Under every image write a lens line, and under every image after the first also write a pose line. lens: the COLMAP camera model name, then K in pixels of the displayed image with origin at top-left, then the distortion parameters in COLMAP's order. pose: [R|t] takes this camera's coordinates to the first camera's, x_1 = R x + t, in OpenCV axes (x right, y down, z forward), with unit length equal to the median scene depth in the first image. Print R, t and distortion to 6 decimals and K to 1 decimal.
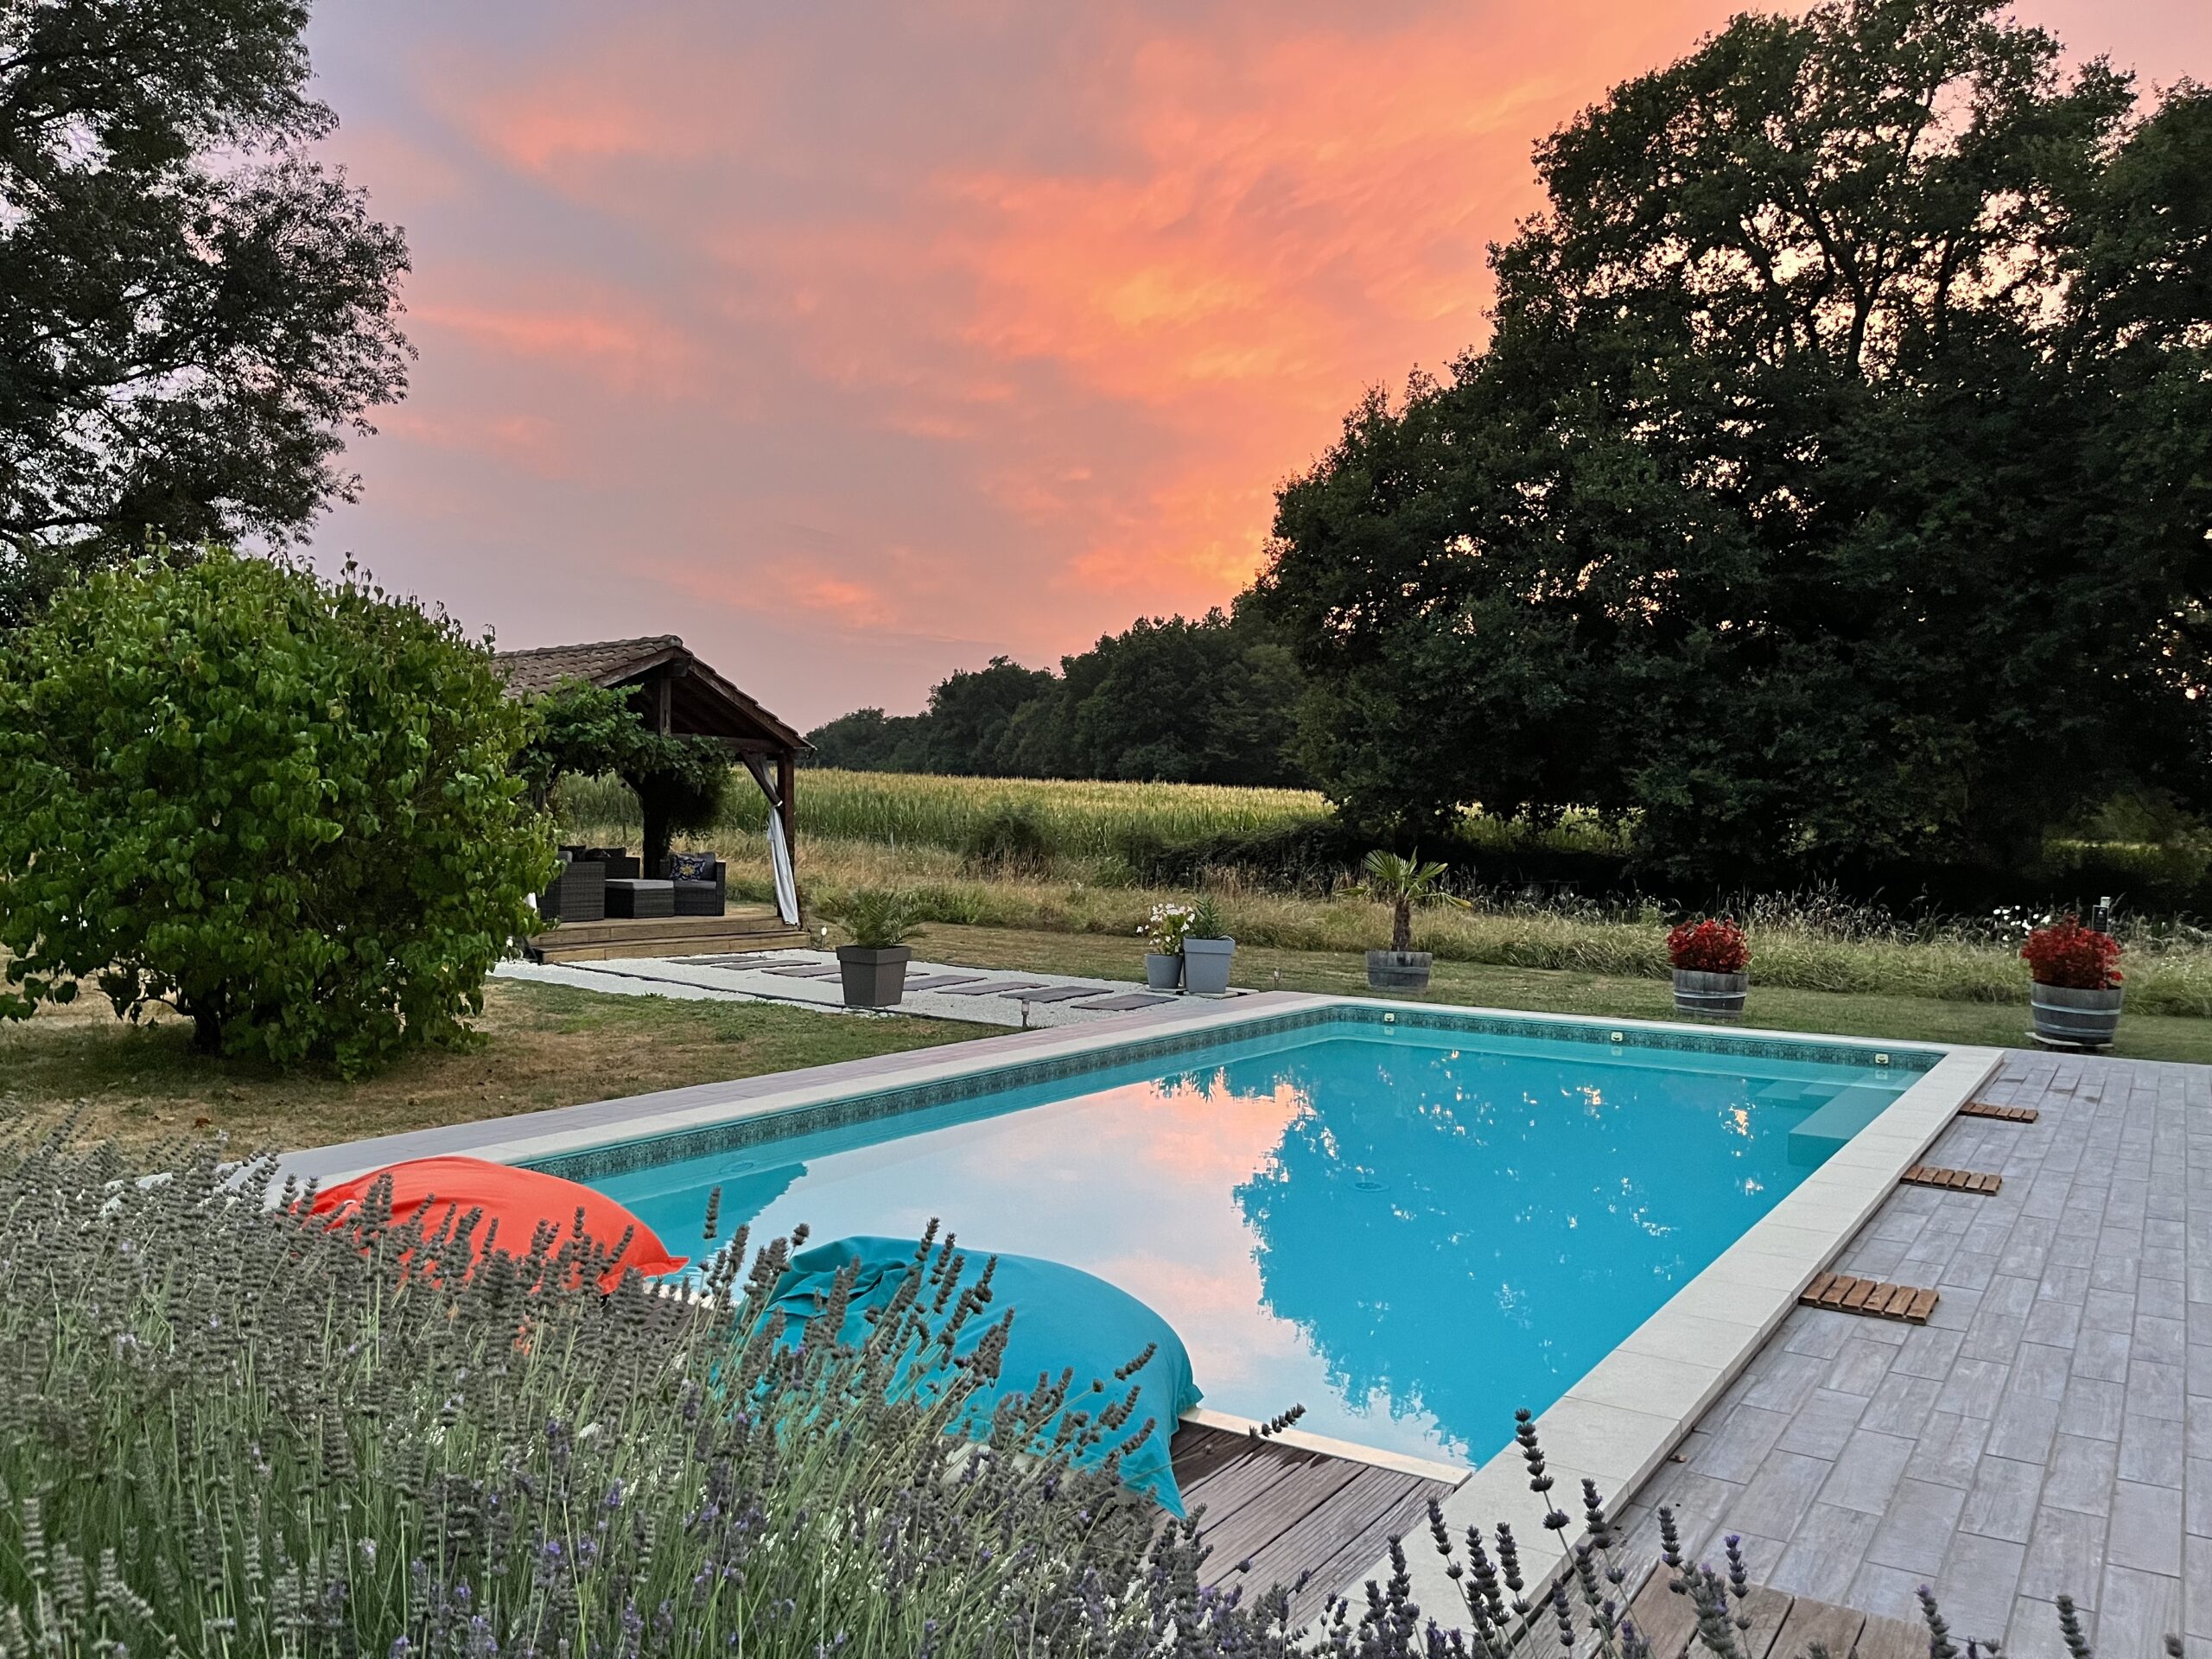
lens RADIAL K [[1699.6, 0, 1094.4], [0, 1699.6, 815.1], [0, 0, 1]] dist [0.054975, -0.095999]
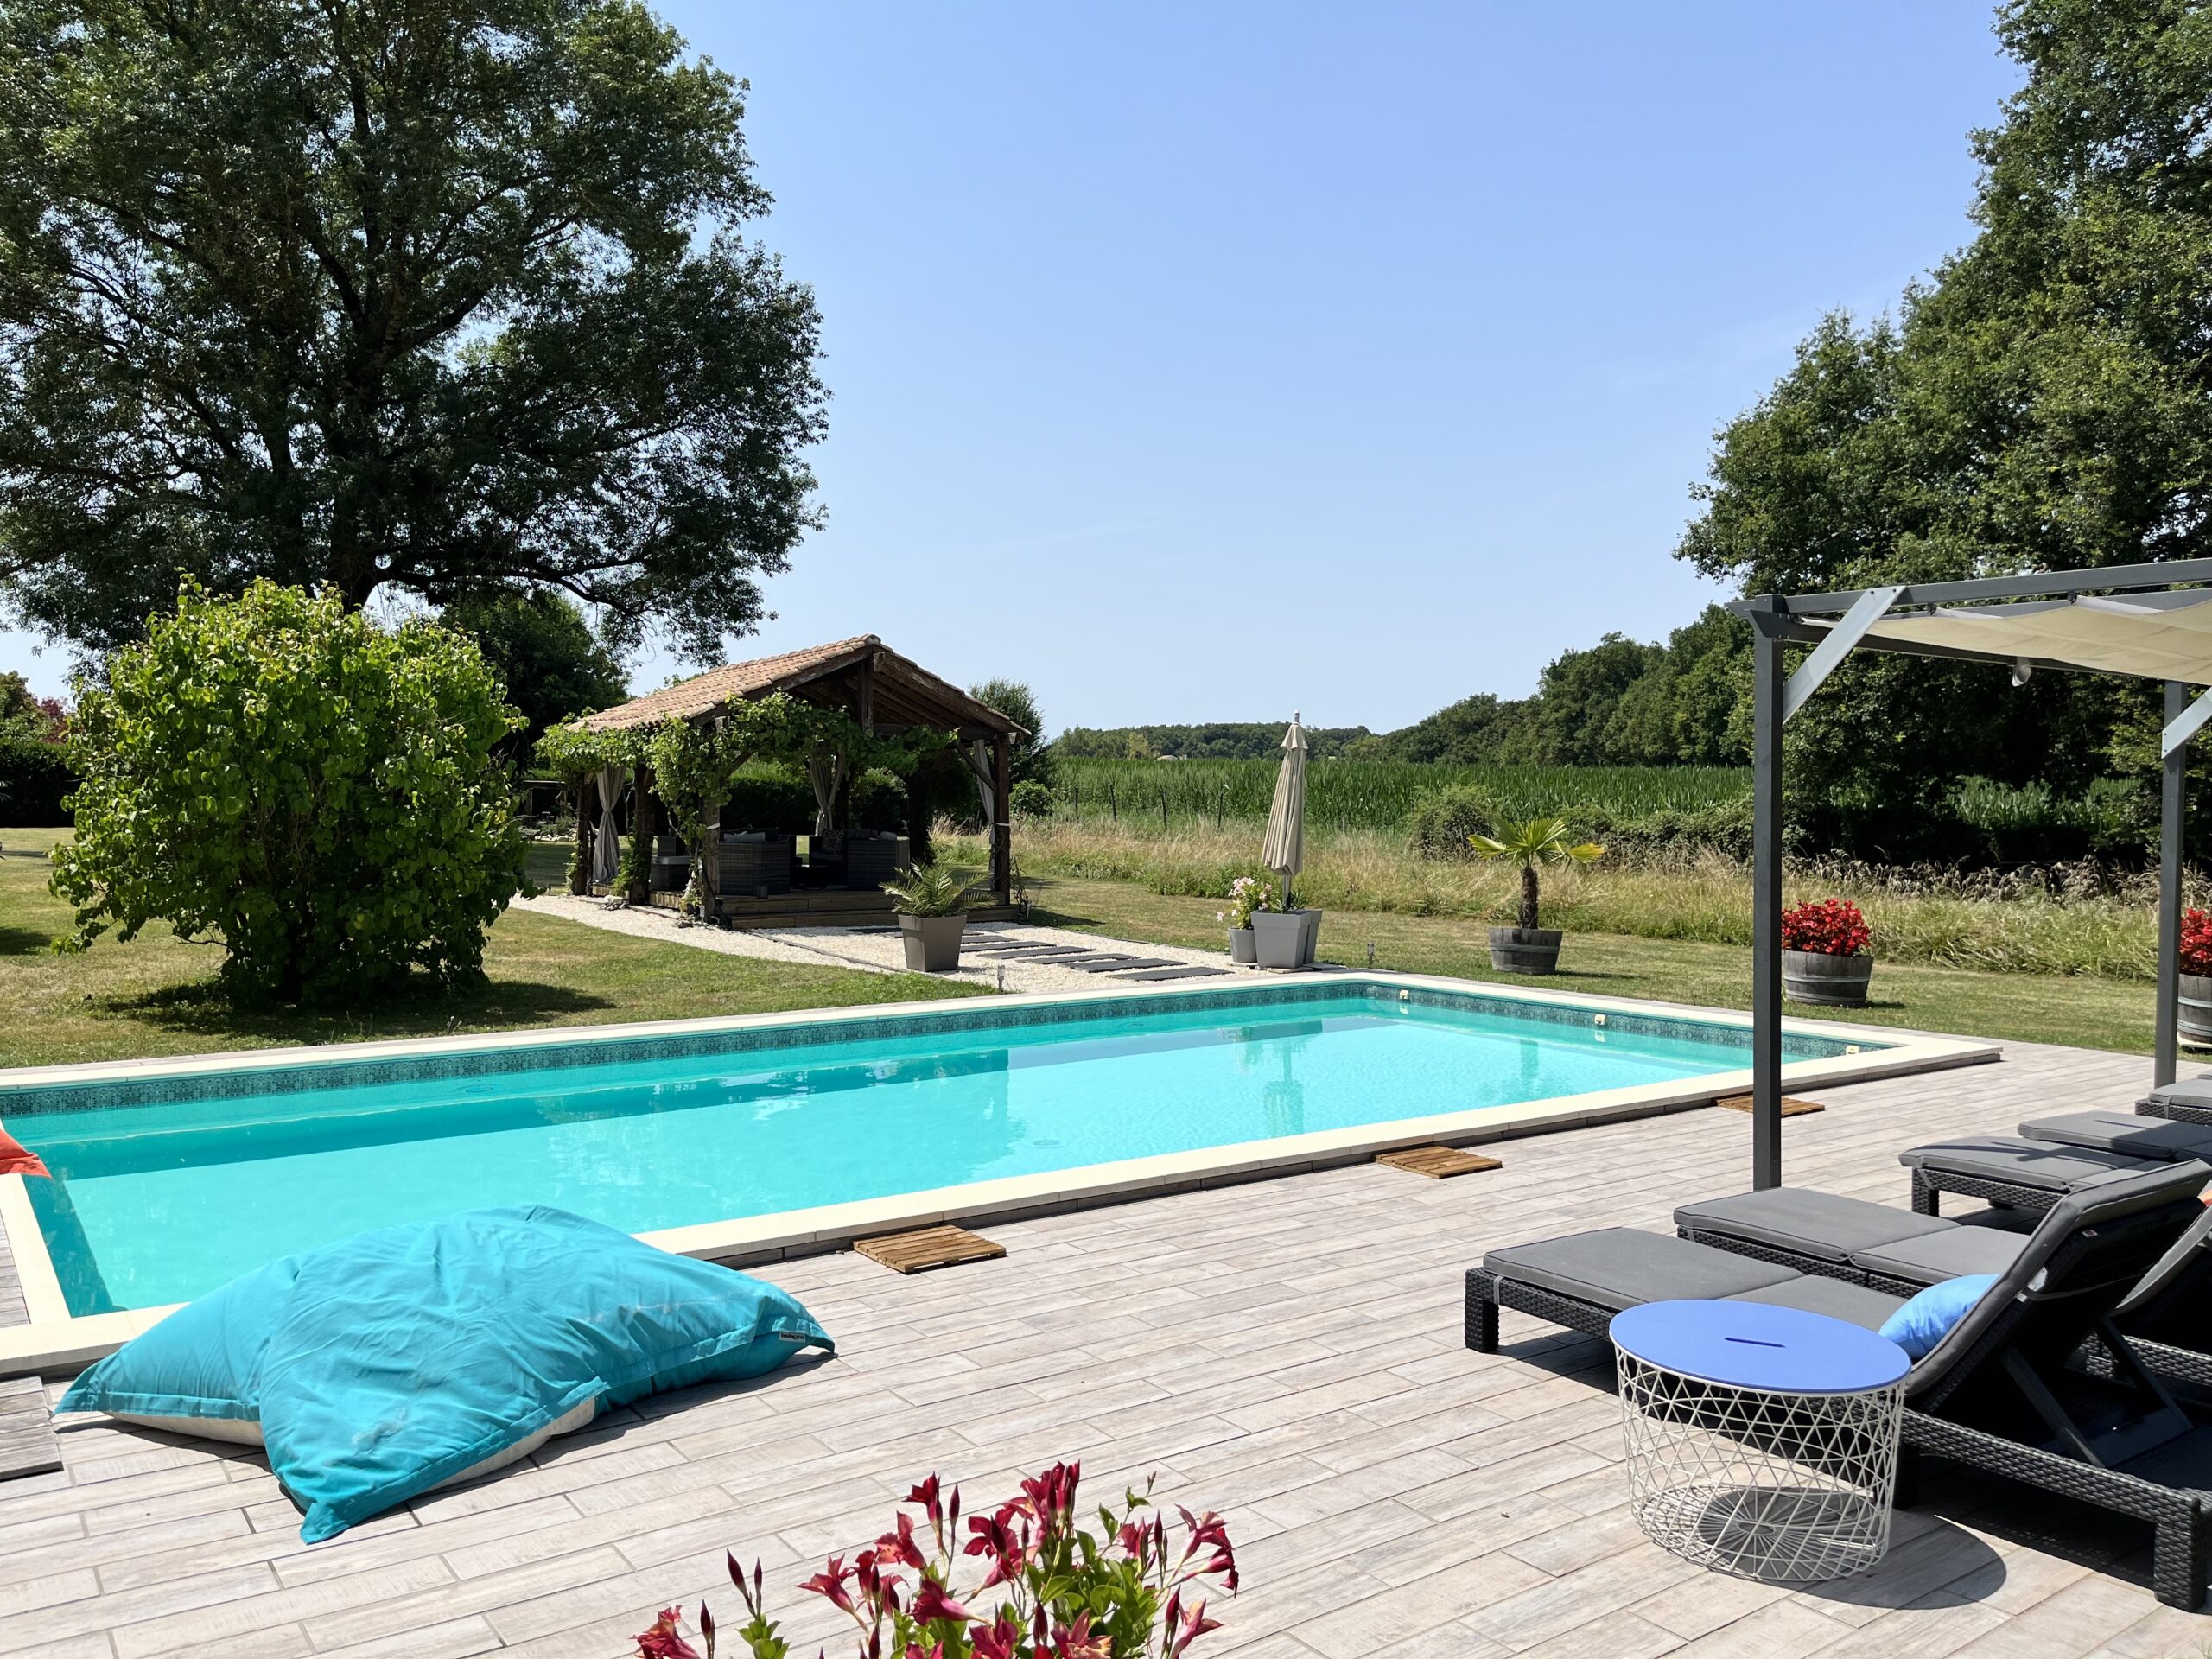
lens RADIAL K [[1699.6, 0, 1061.1], [0, 1699.6, 797.8], [0, 0, 1]] dist [0.054975, -0.095999]
pose [[0.925535, -0.020301, -0.378119, 0.151561], [0.018607, 0.999794, -0.008133, 0.006031], [0.378206, 0.000492, 0.925721, 0.020154]]
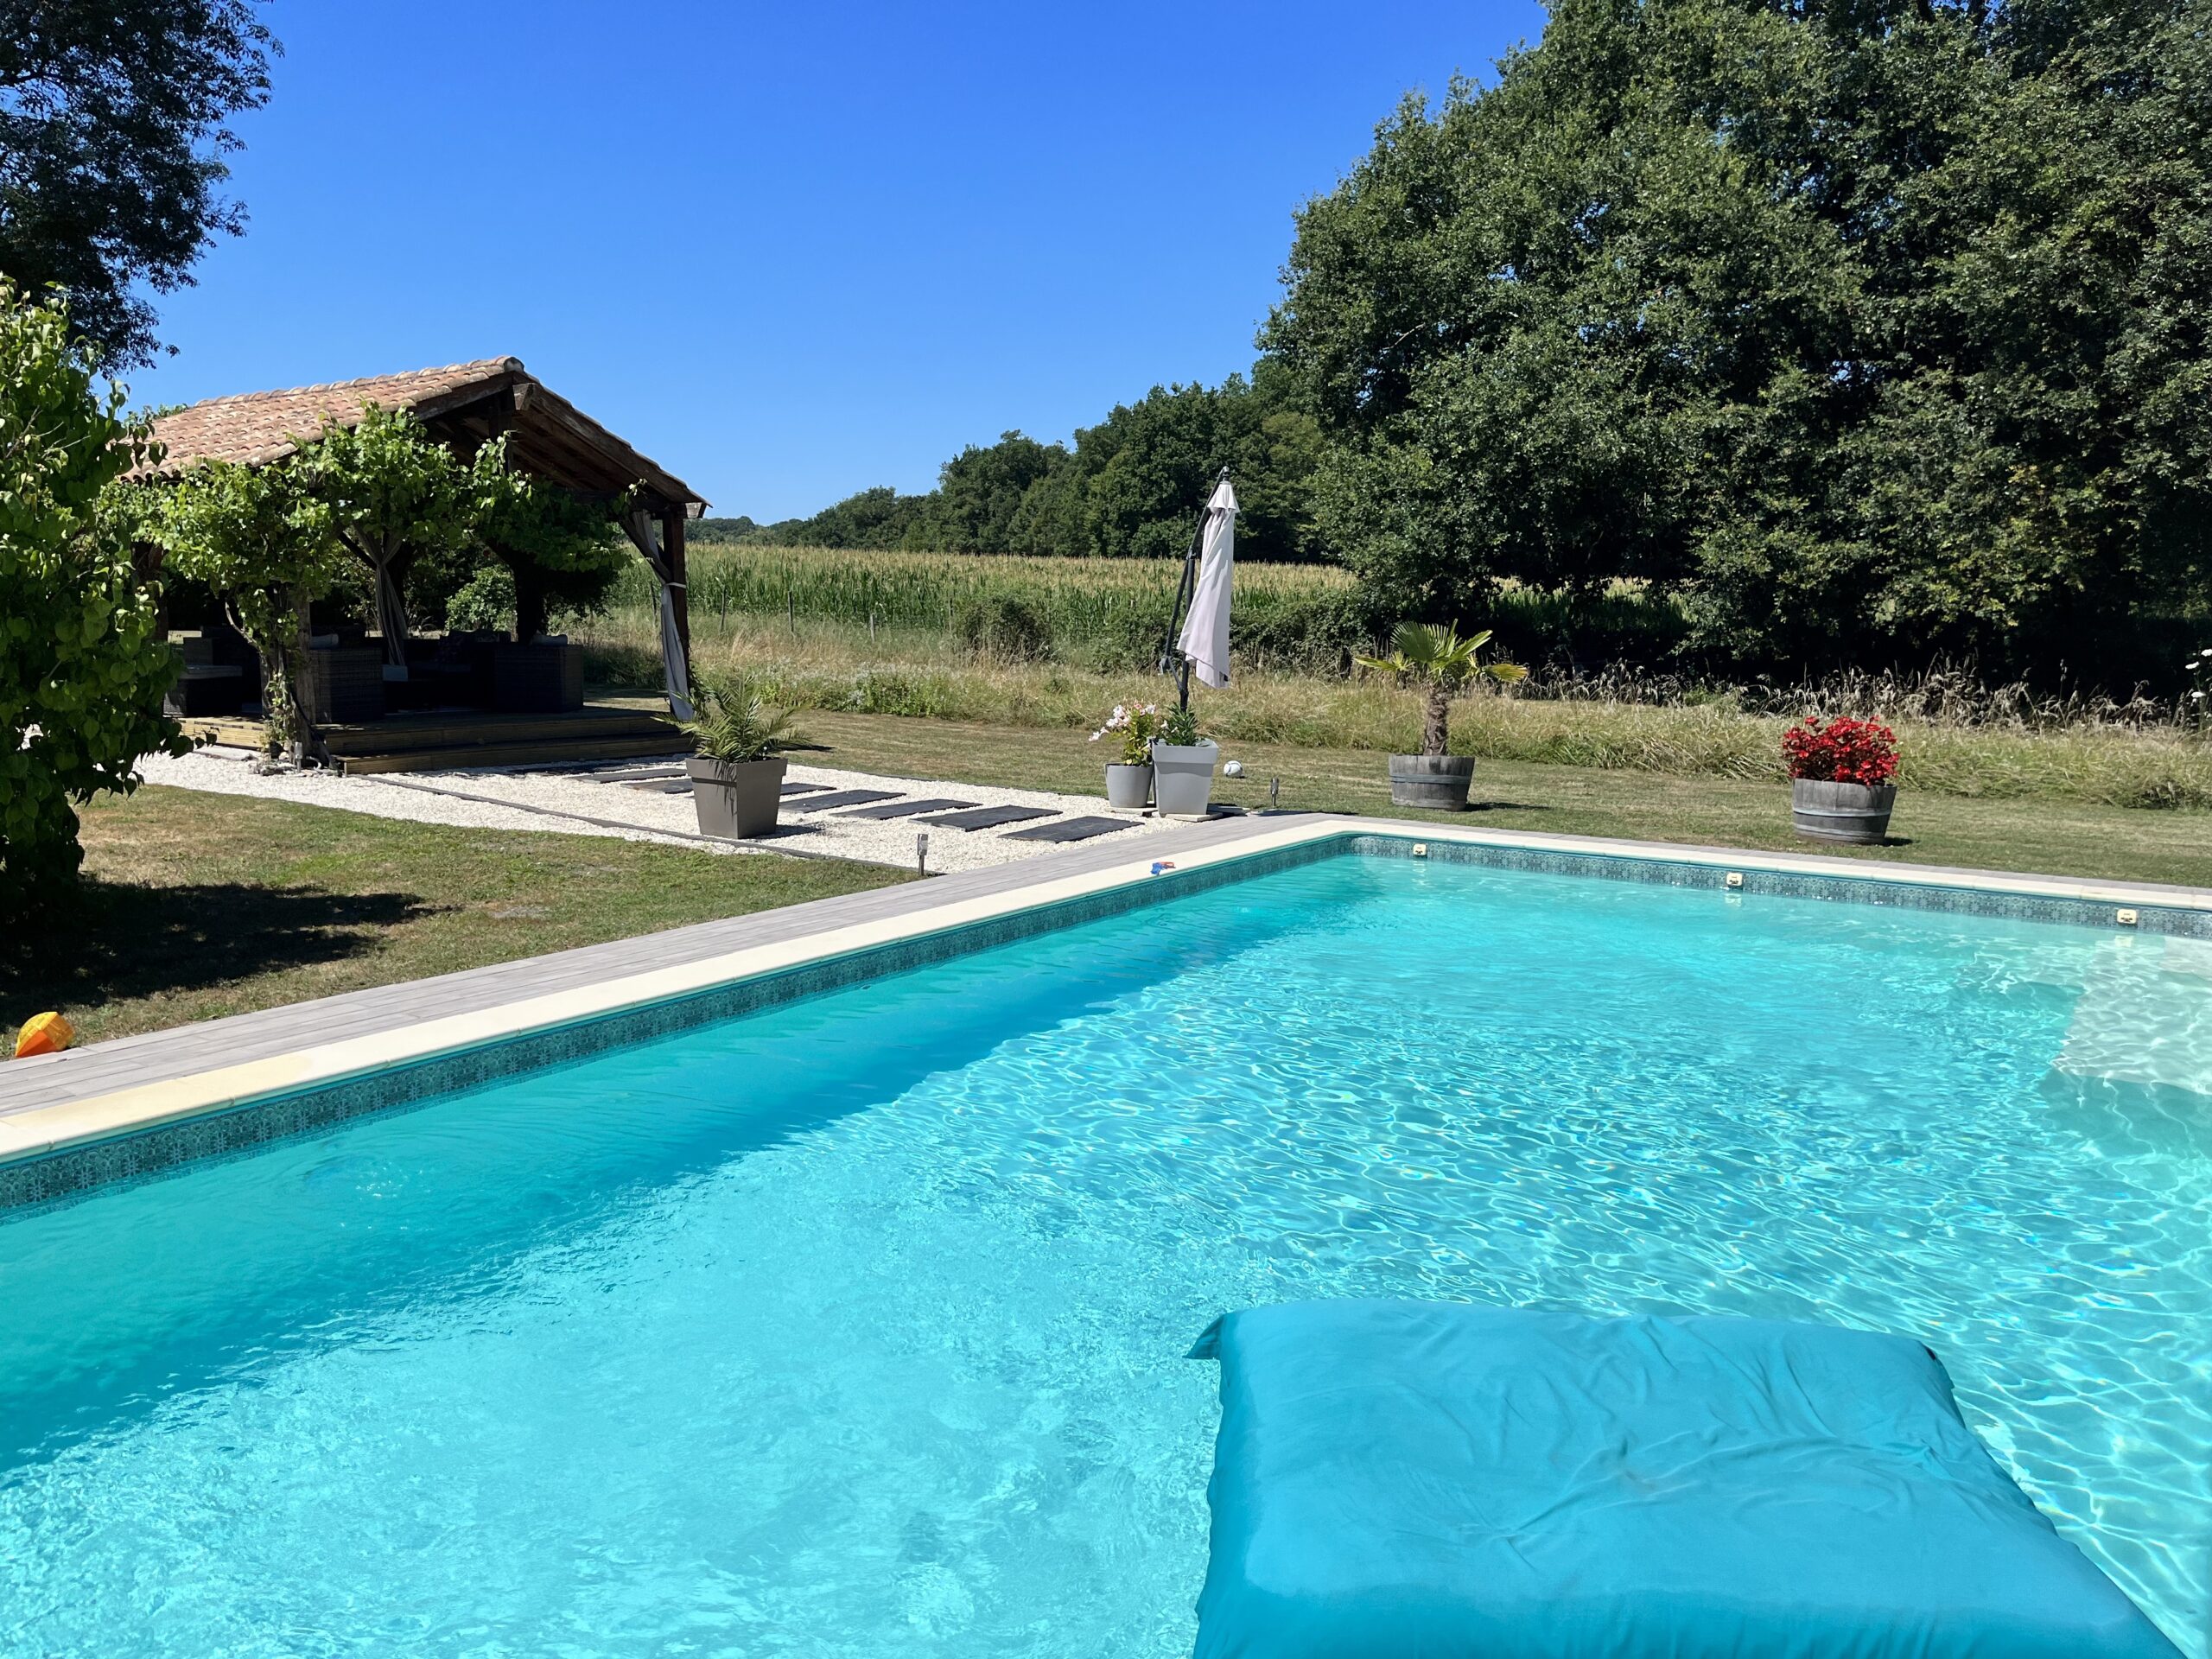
lens RADIAL K [[1699.6, 0, 1096.0], [0, 1699.6, 830.6], [0, 0, 1]] dist [0.054975, -0.095999]
pose [[0.999909, -0.006465, -0.011867, 0.016224], [0.008018, 0.990687, 0.135921, 0.003170], [0.010878, -0.136004, 0.990649, 0.106034]]
